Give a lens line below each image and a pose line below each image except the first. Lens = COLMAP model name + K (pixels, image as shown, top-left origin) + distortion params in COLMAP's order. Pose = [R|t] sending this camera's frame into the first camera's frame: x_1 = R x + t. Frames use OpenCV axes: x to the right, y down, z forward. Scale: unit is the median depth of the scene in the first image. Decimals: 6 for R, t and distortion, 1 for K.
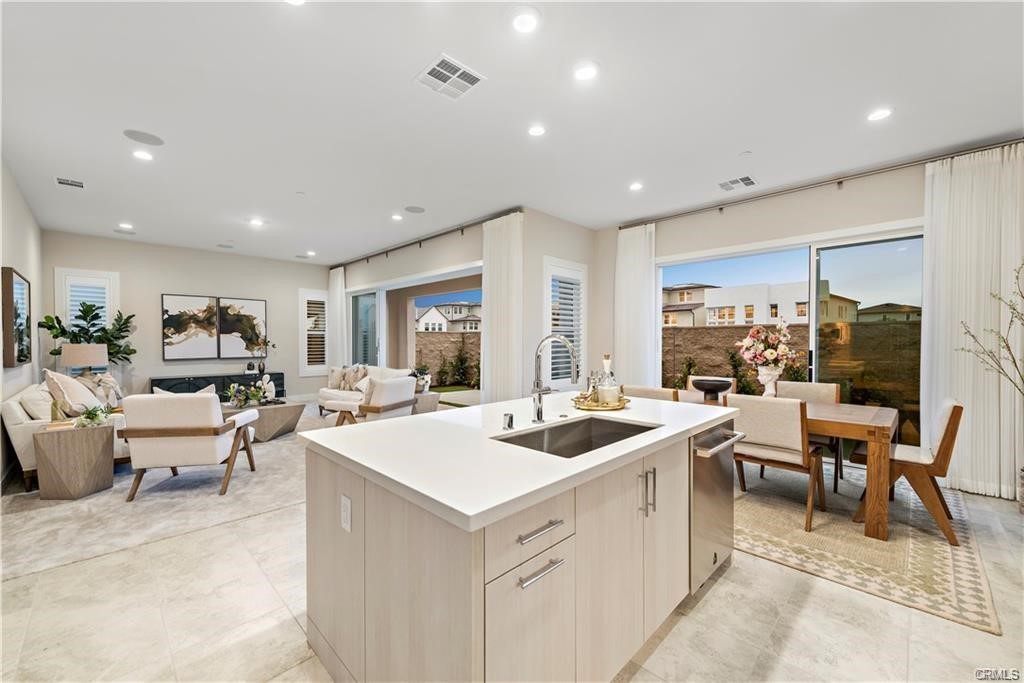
lens RADIAL K [[400.9, 0, 515.7], [0, 400.9, 345.2], [0, 0, 1]] dist [0.001626, -0.000500]
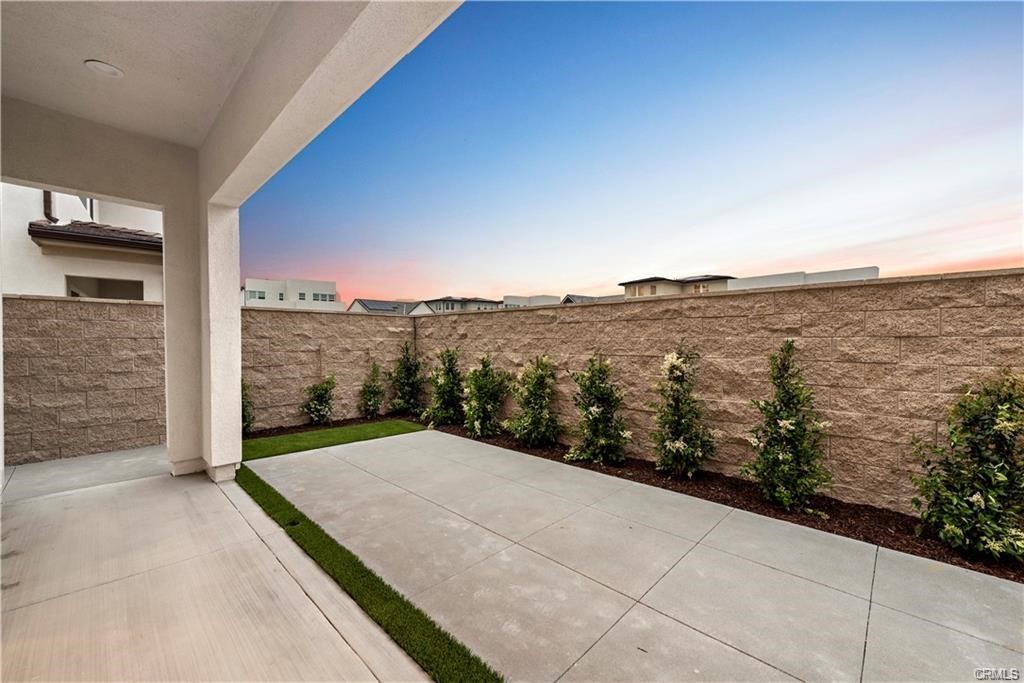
lens RADIAL K [[391.2, 0, 512.0], [0, 391.2, 341.5], [0, 0, 1]] dist [-0.000736, -0.000354]
pose [[0.999997, -0.001103, -0.002068, 0.002757], [0.001088, 0.999970, -0.007623, 0.011539], [0.002076, 0.007620, 0.999969, 0.857908]]
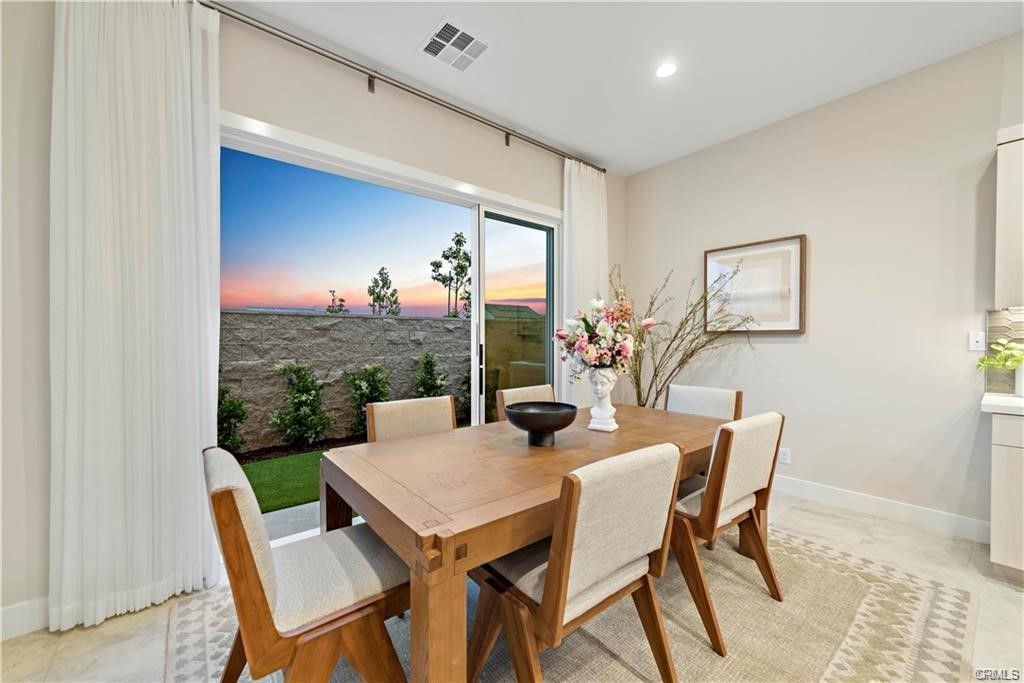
lens RADIAL K [[400.9, 0, 515.7], [0, 400.9, 345.2], [0, 0, 1]] dist [0.001626, -0.000500]
pose [[0.113899, -0.013997, 0.993394, -0.036788], [0.008996, 0.999874, 0.013057, 0.038579], [-0.993452, 0.007450, 0.114011, 5.709228]]
